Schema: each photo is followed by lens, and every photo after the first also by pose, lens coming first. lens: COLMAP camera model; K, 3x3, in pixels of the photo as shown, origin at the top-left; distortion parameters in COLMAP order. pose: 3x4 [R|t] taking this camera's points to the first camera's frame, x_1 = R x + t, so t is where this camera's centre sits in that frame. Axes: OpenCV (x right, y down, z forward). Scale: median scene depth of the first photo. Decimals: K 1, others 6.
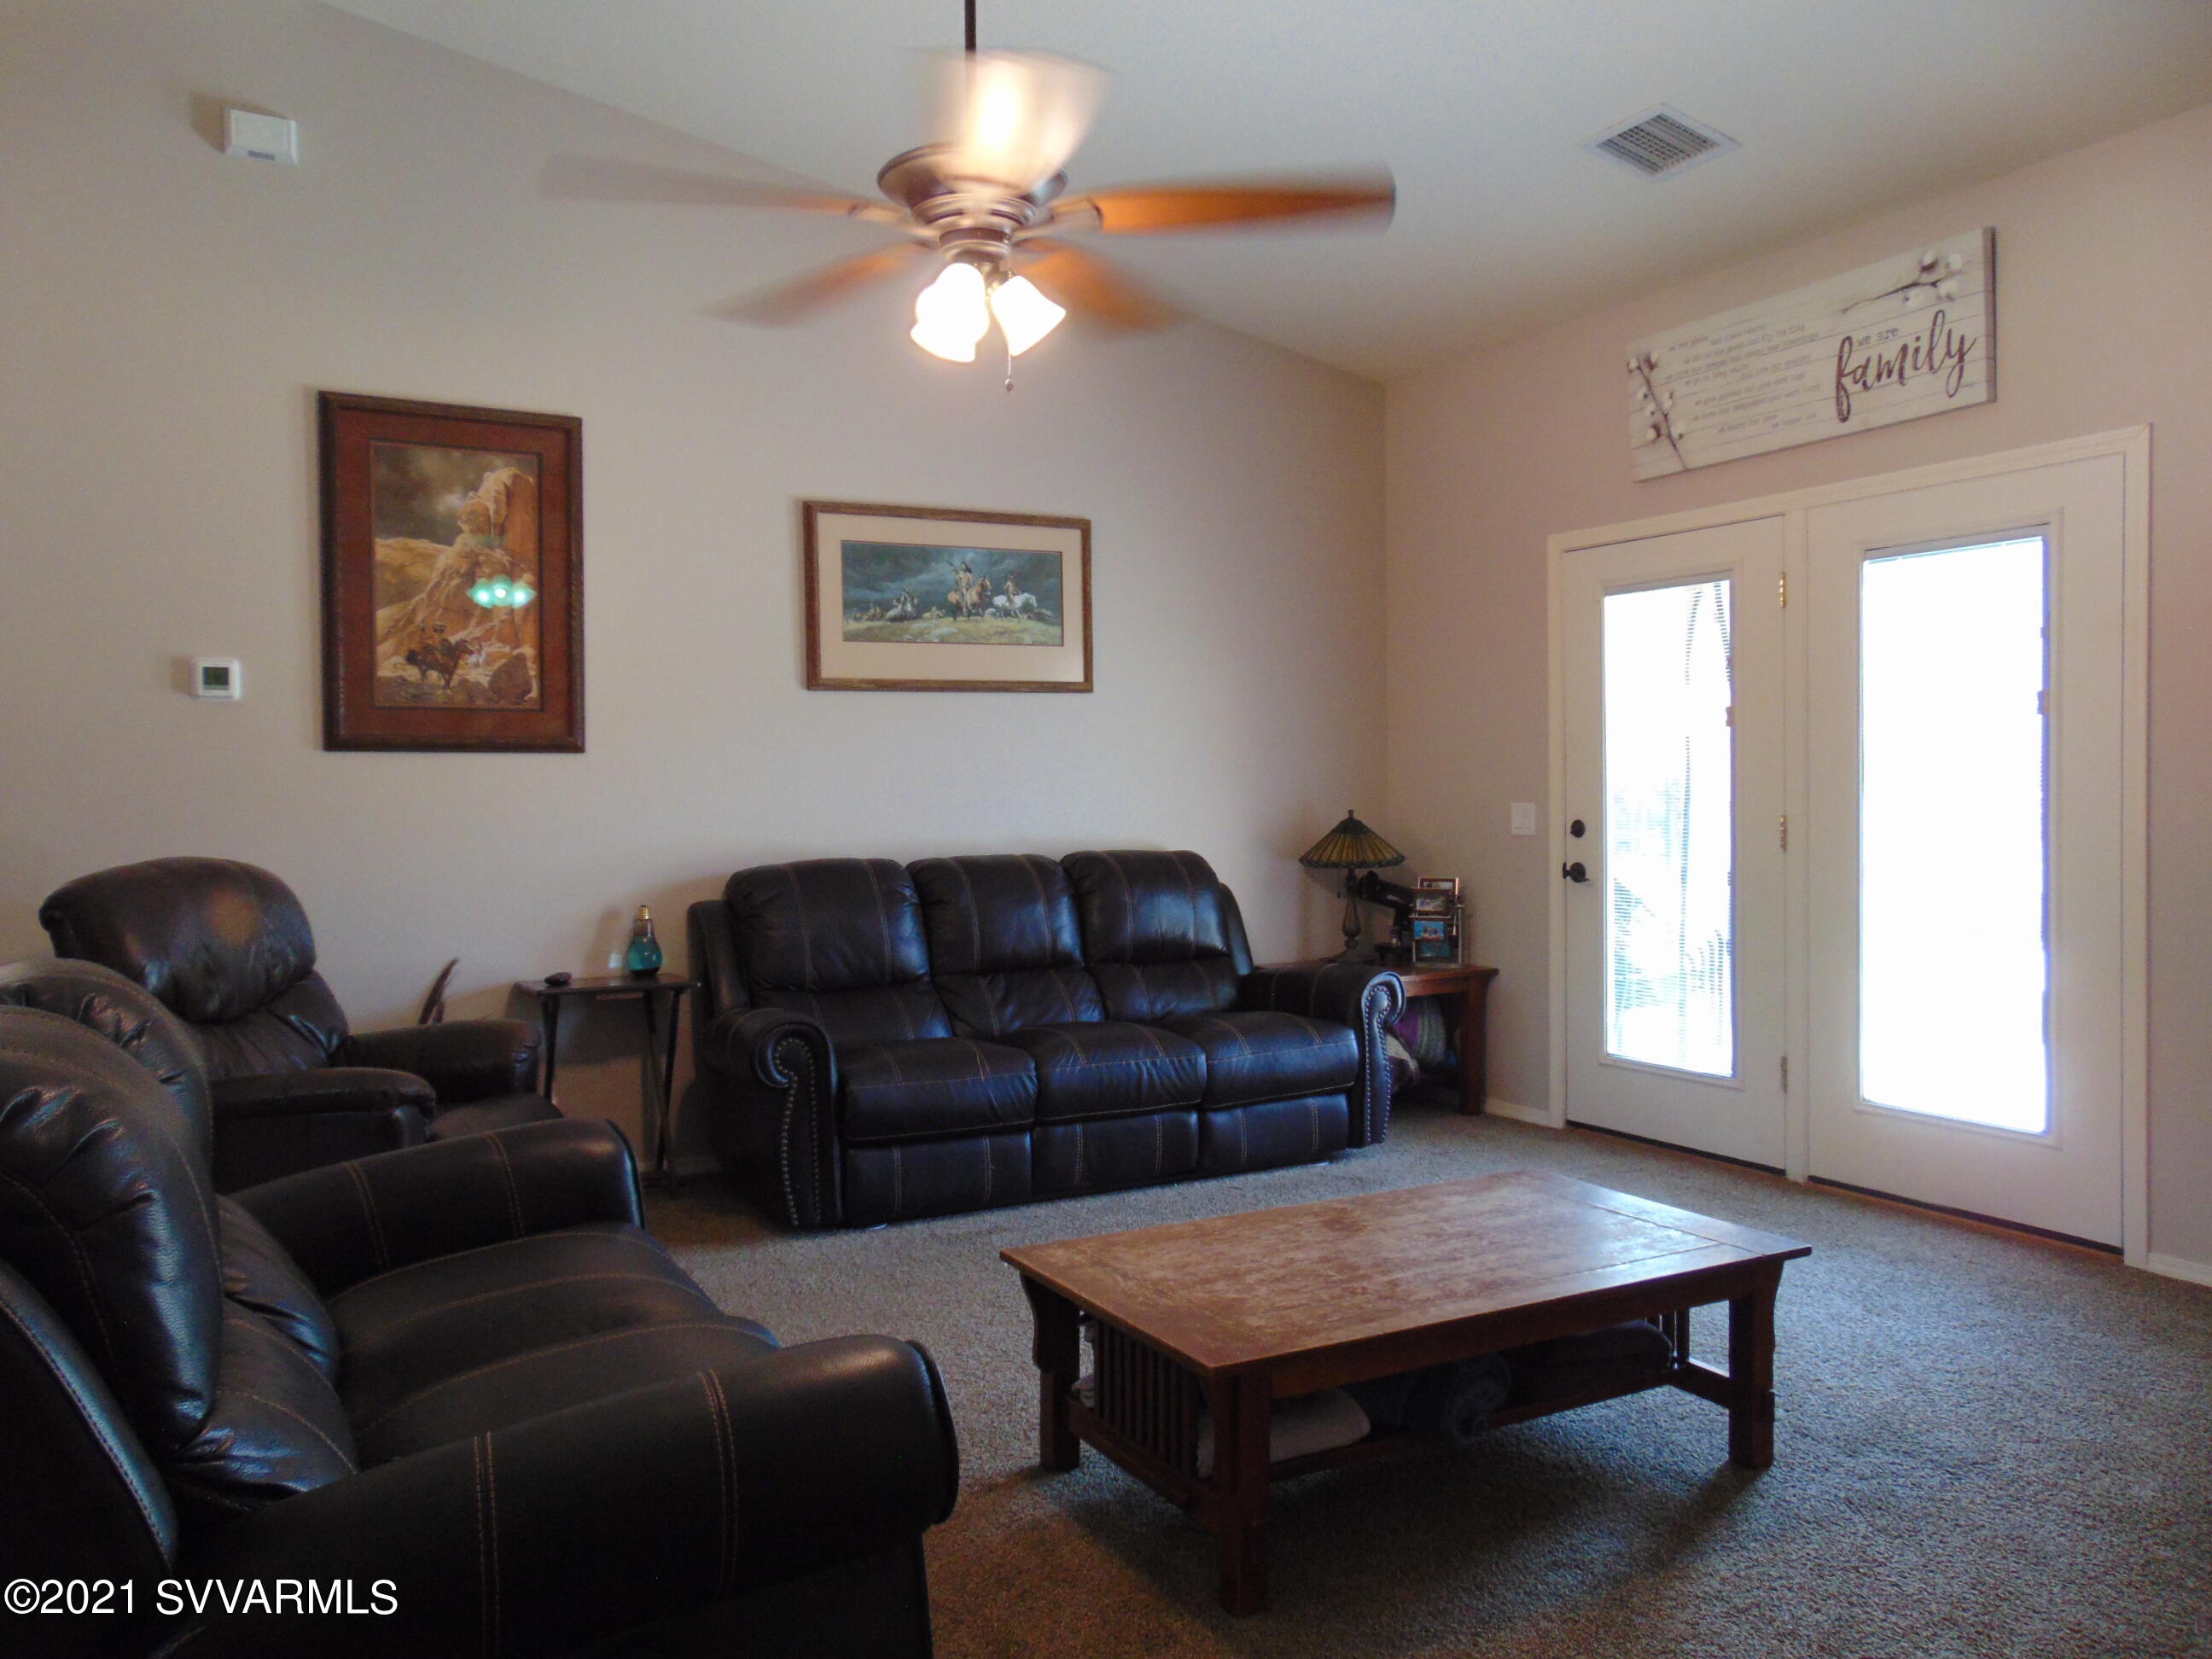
lens RADIAL K [[1682.3, 0, 1106.6], [0, 1682.3, 826.4], [0, 0, 1]] dist [0.017462, 0.027598]
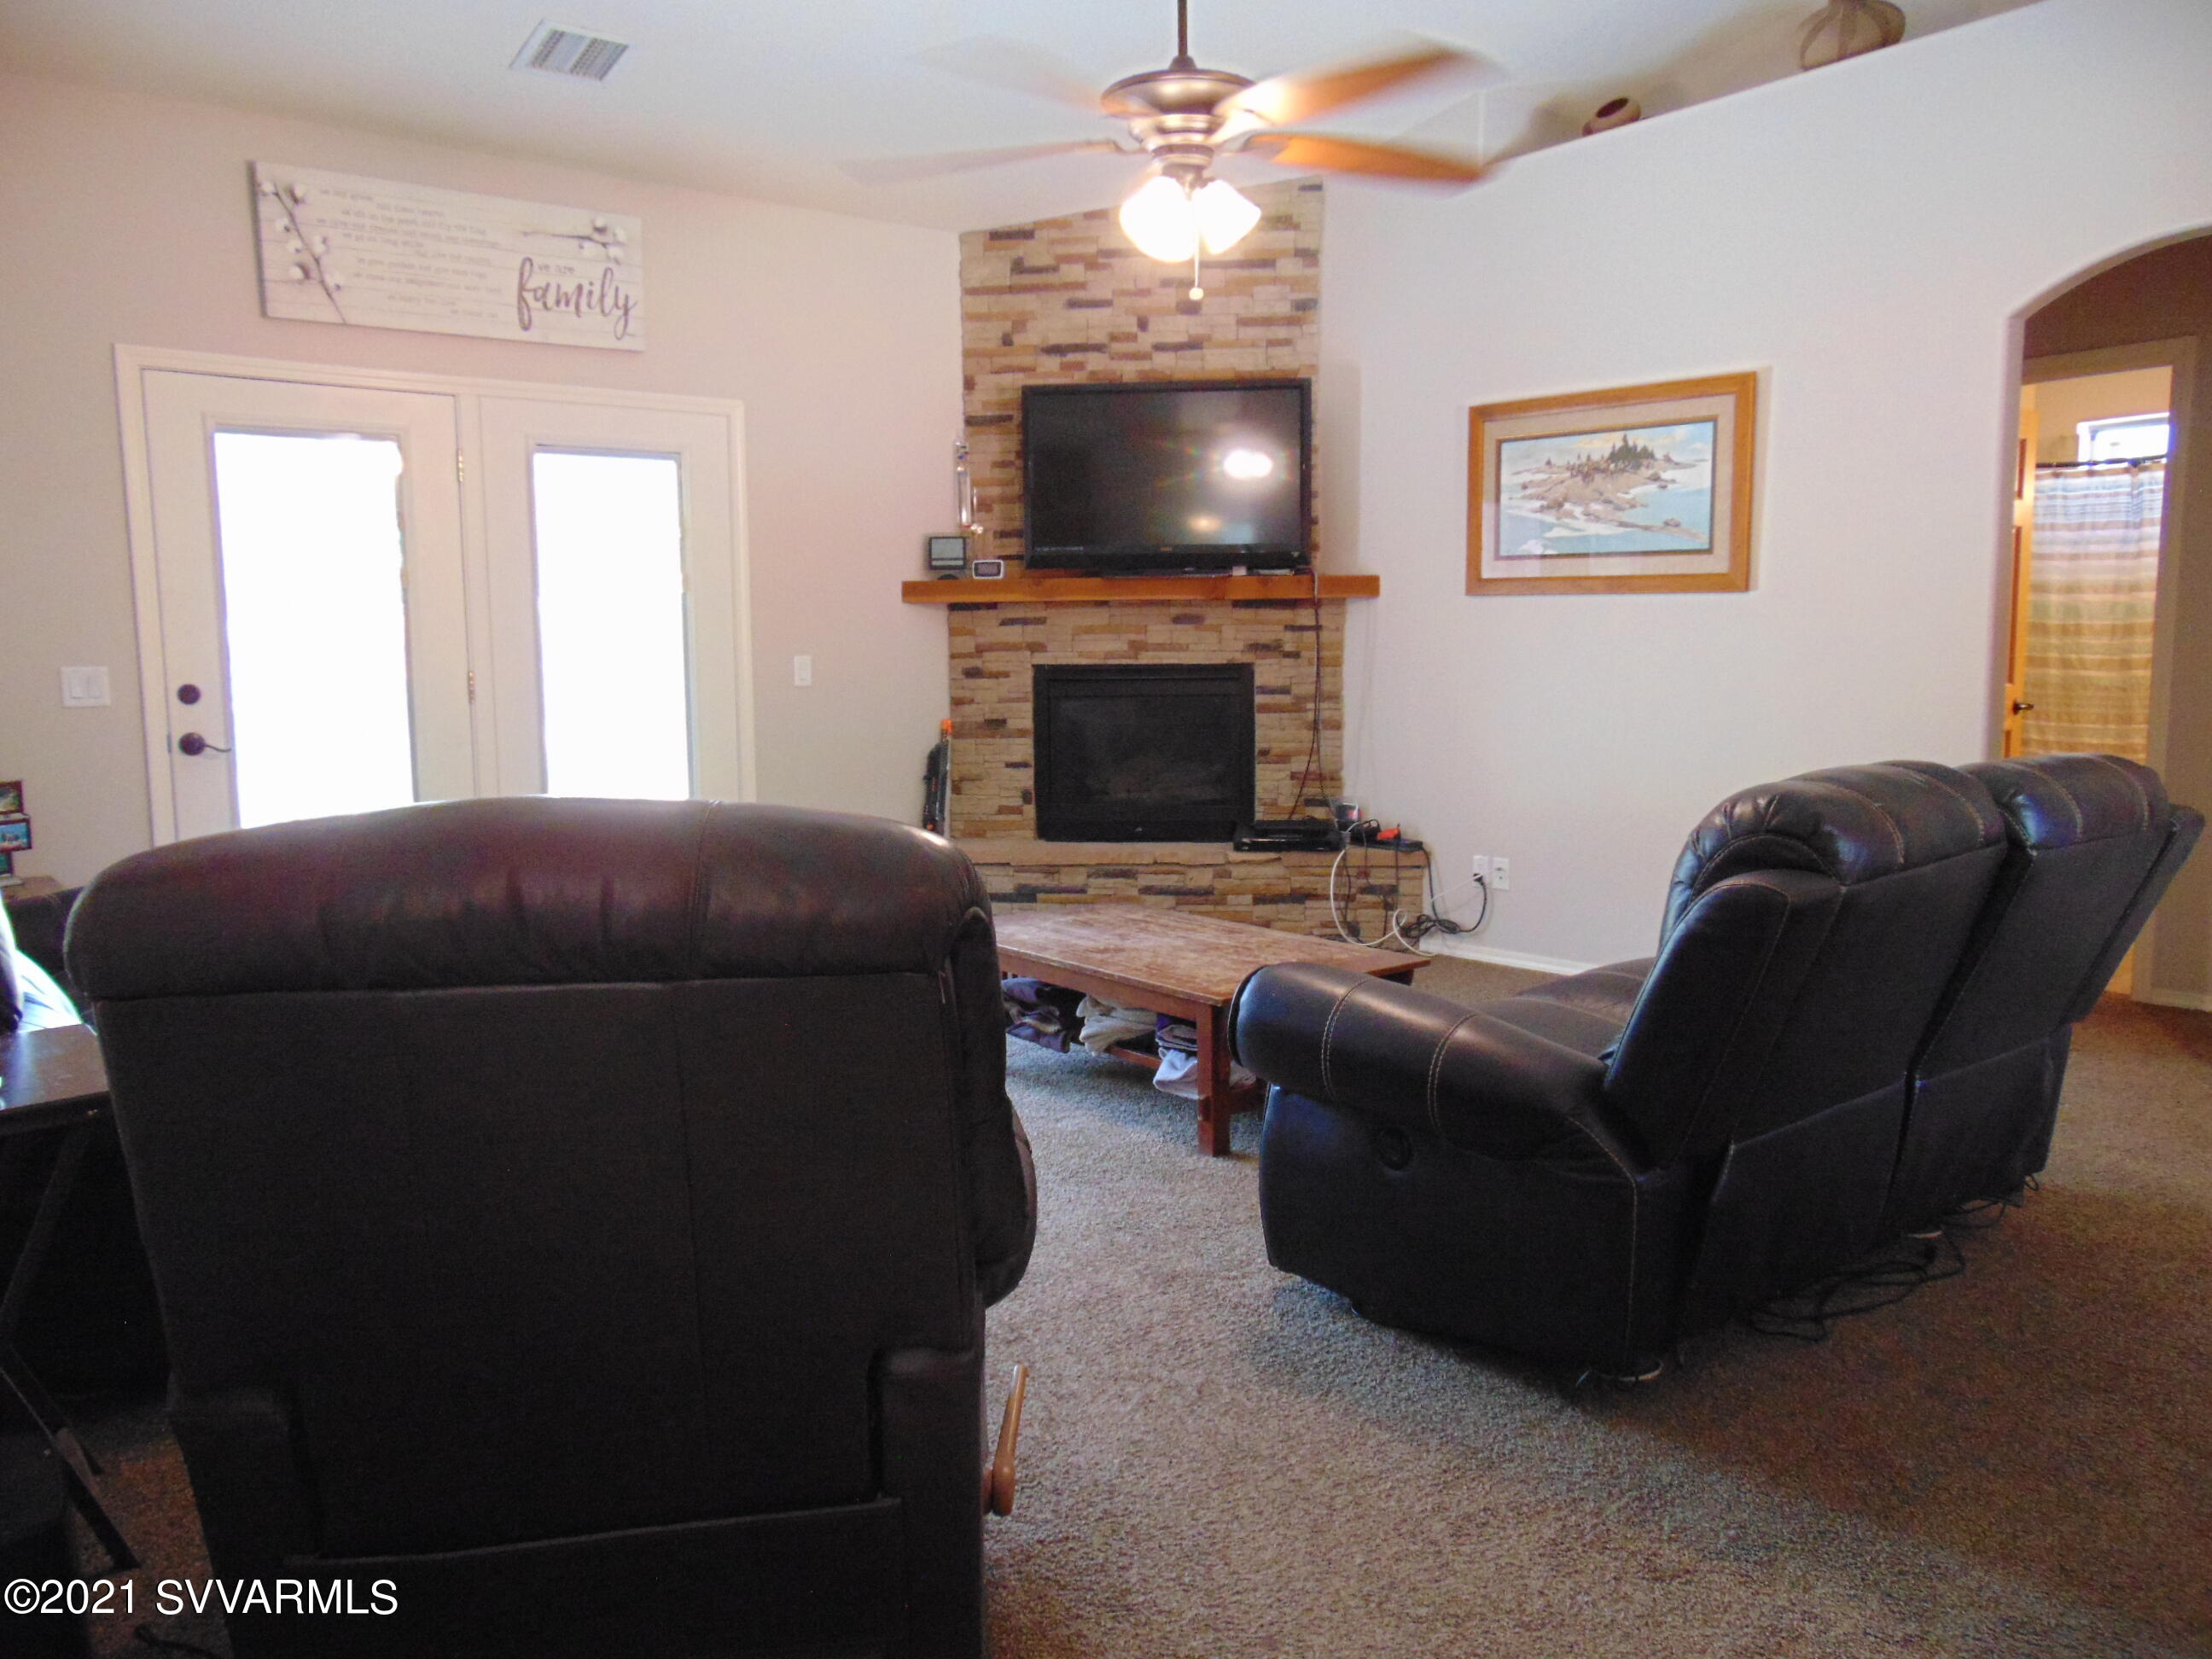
lens RADIAL K [[1682.3, 0, 1104.4], [0, 1682.3, 831.7], [0, 0, 1]] dist [0.017462, 0.027598]
pose [[-0.171257, -0.111347, 0.978914, -0.820397], [0.034766, 0.992291, 0.118950, -0.019487], [-0.984613, 0.054404, -0.166066, 0.818388]]
